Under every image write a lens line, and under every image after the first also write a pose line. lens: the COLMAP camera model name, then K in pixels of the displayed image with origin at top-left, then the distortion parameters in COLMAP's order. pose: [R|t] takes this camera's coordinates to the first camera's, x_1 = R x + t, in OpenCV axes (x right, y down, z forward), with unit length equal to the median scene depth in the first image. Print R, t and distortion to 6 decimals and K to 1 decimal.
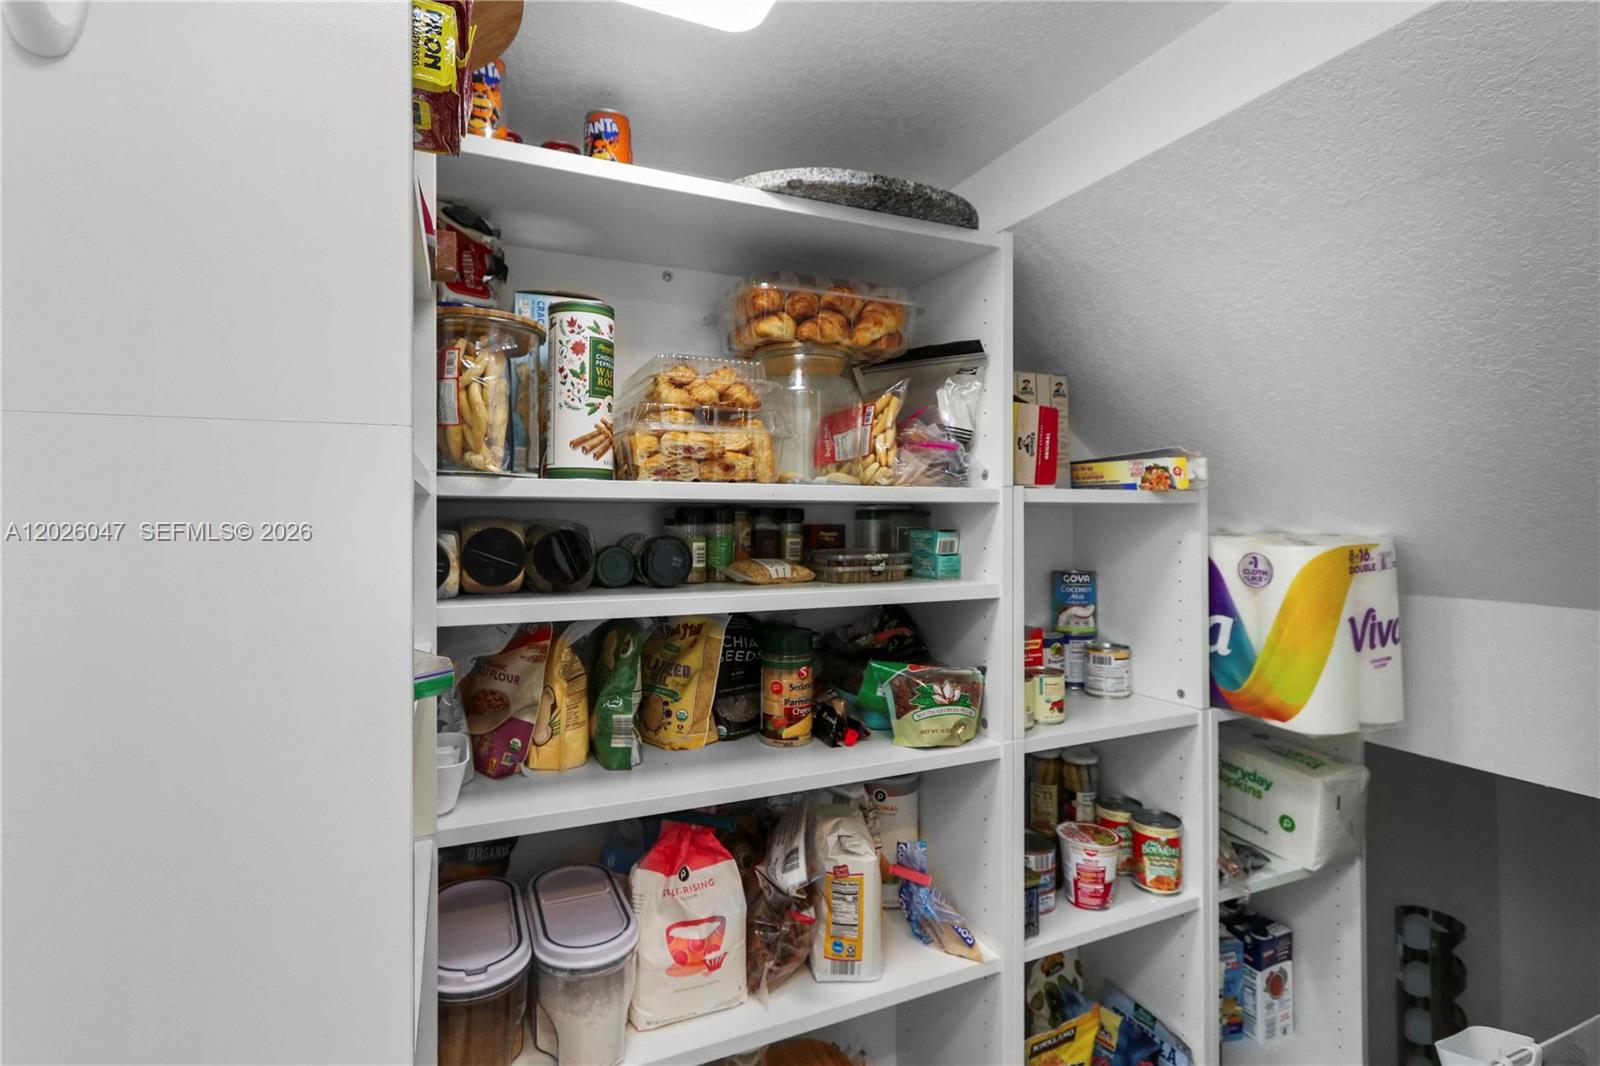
lens RADIAL K [[730.3, 0, 756.8], [0, 730.3, 515.2], [0, 0, 1]] dist [-0.002884, -0.000054]
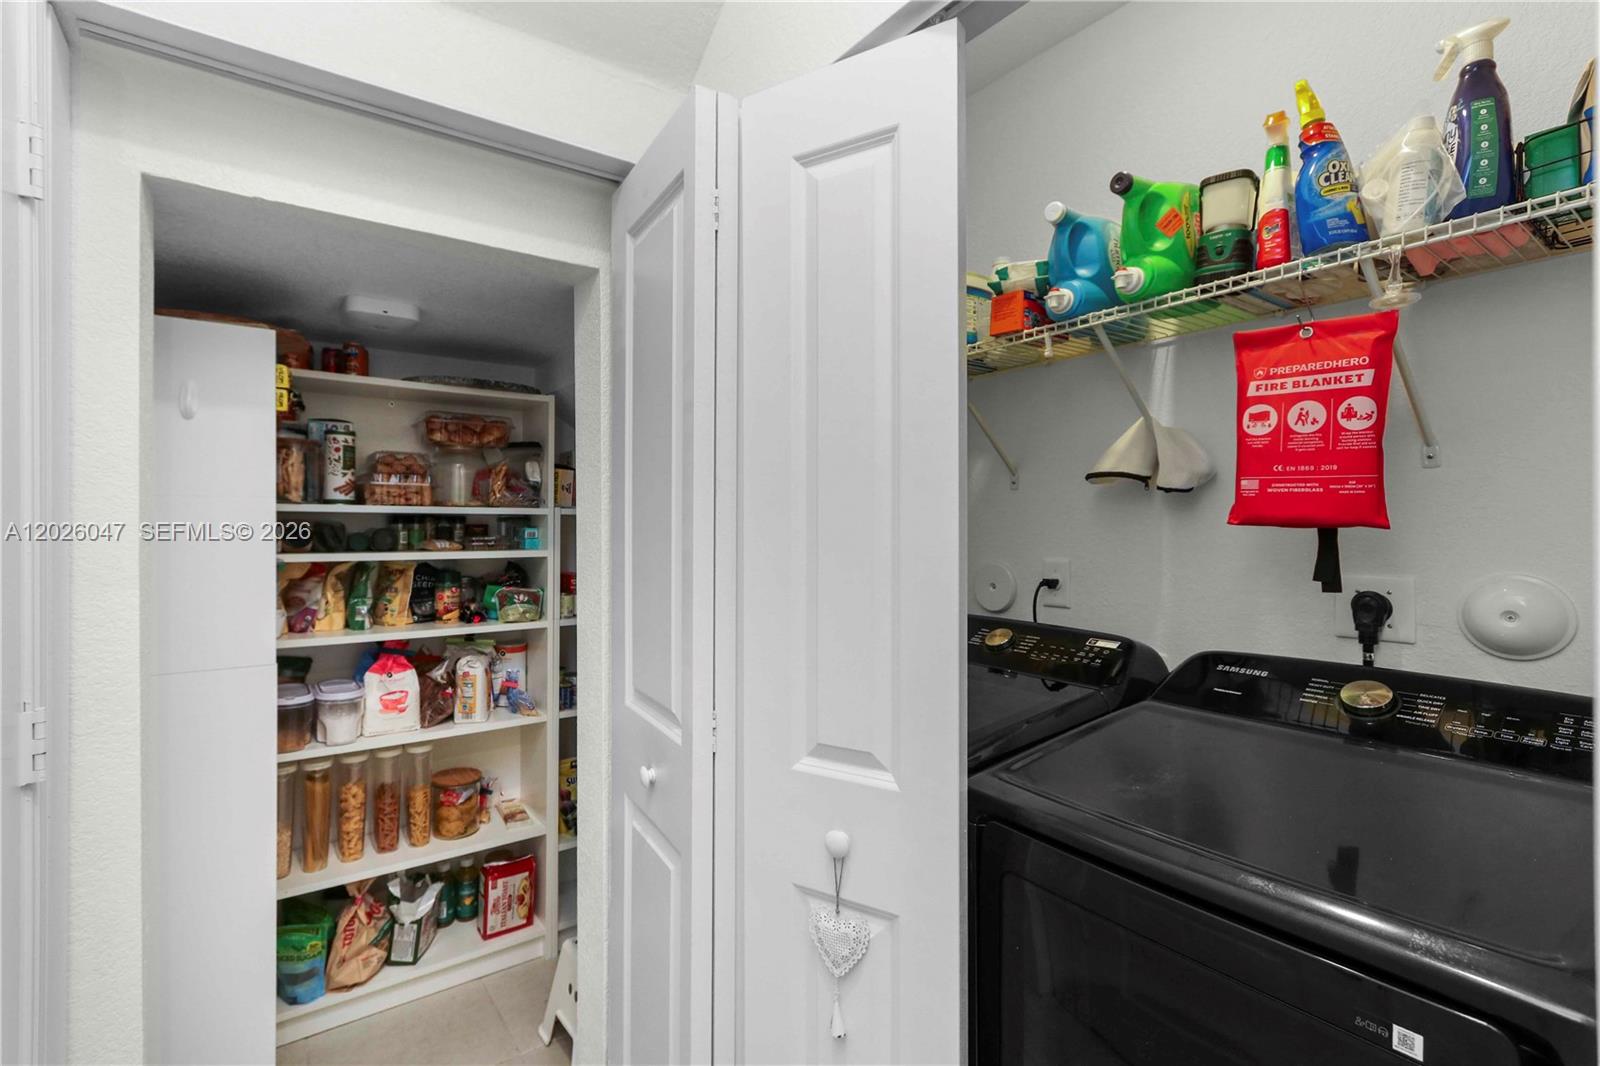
lens RADIAL K [[749.8, 0, 782.4], [0, 749.8, 527.1], [0, 0, 1]] dist [0.003441, 0.000050]
pose [[0.974046, 0.005723, 0.226276, 0.560709], [-0.007680, 0.999940, 0.007766, -0.003419], [-0.226218, -0.009302, 0.974032, -1.564630]]
